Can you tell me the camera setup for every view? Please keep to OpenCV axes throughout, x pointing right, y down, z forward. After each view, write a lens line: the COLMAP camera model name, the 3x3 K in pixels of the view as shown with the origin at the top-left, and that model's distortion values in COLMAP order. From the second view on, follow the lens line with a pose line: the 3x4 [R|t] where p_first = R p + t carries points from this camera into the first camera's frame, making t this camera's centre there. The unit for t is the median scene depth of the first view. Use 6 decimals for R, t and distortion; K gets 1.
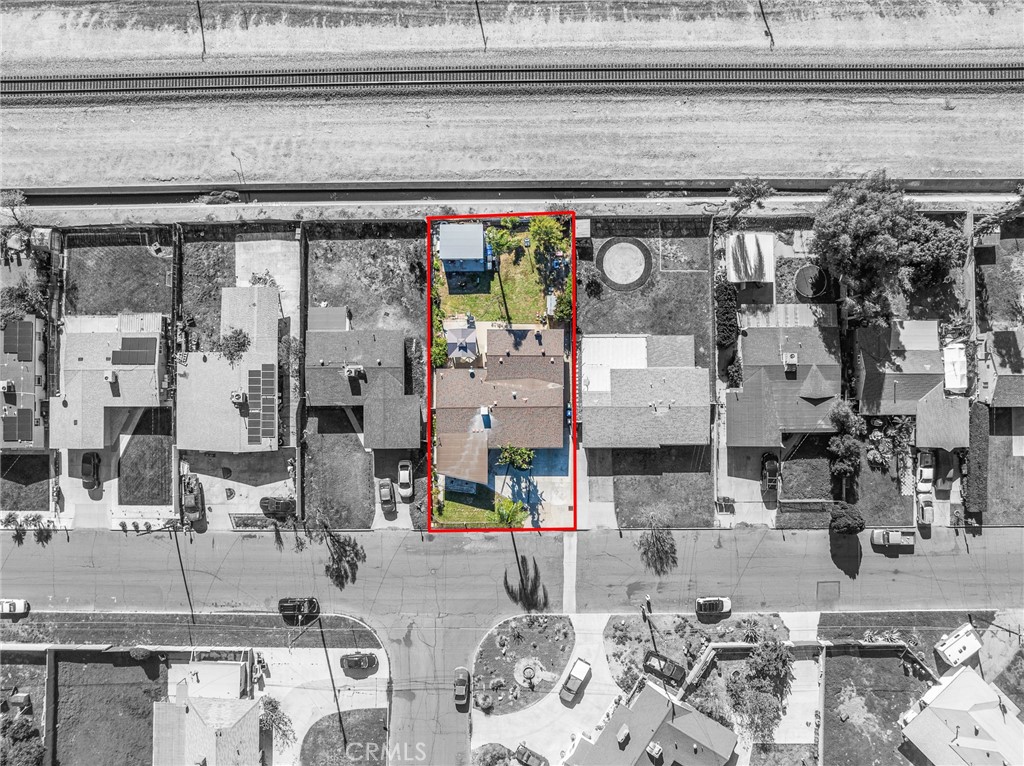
lens RADIAL K [[740.4, 0, 513.7], [0, 740.4, 385.1], [0, 0, 1]] dist [-0.011942, -0.050273]
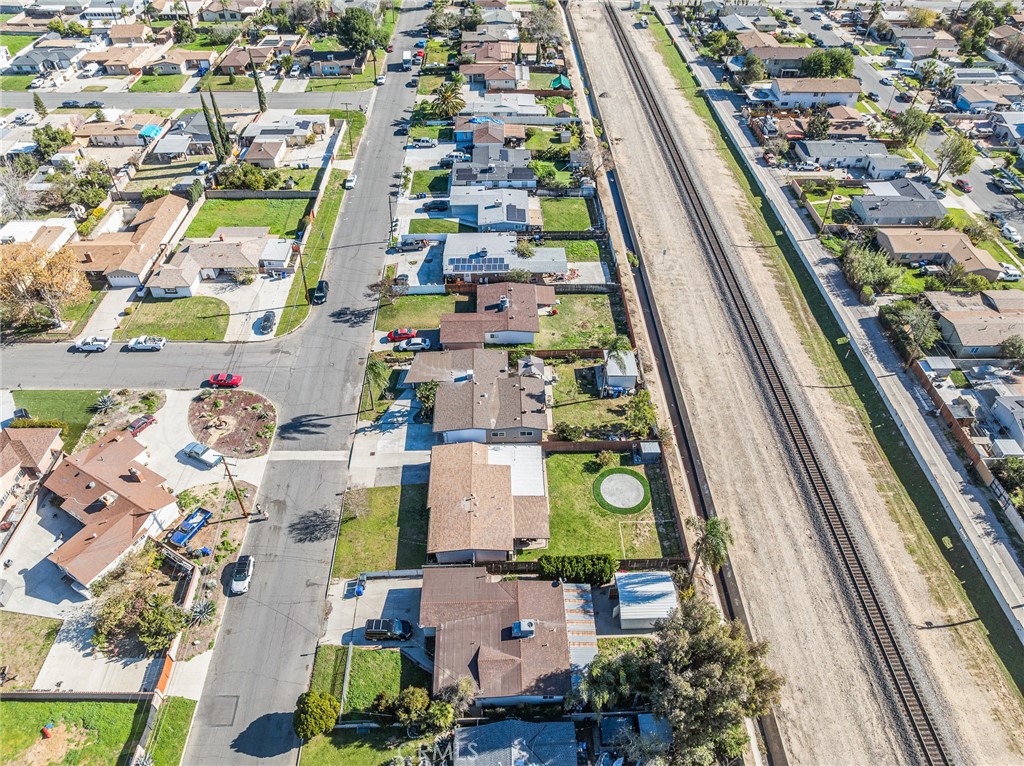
lens RADIAL K [[740.4, 0, 513.7], [0, 740.4, 385.1], [0, 0, 1]] dist [-0.011942, -0.050273]
pose [[0.022974, 0.675805, -0.736722, 0.767312], [-0.999550, 0.029728, -0.003900, -0.024743], [0.019266, 0.736481, 0.676184, 0.253749]]
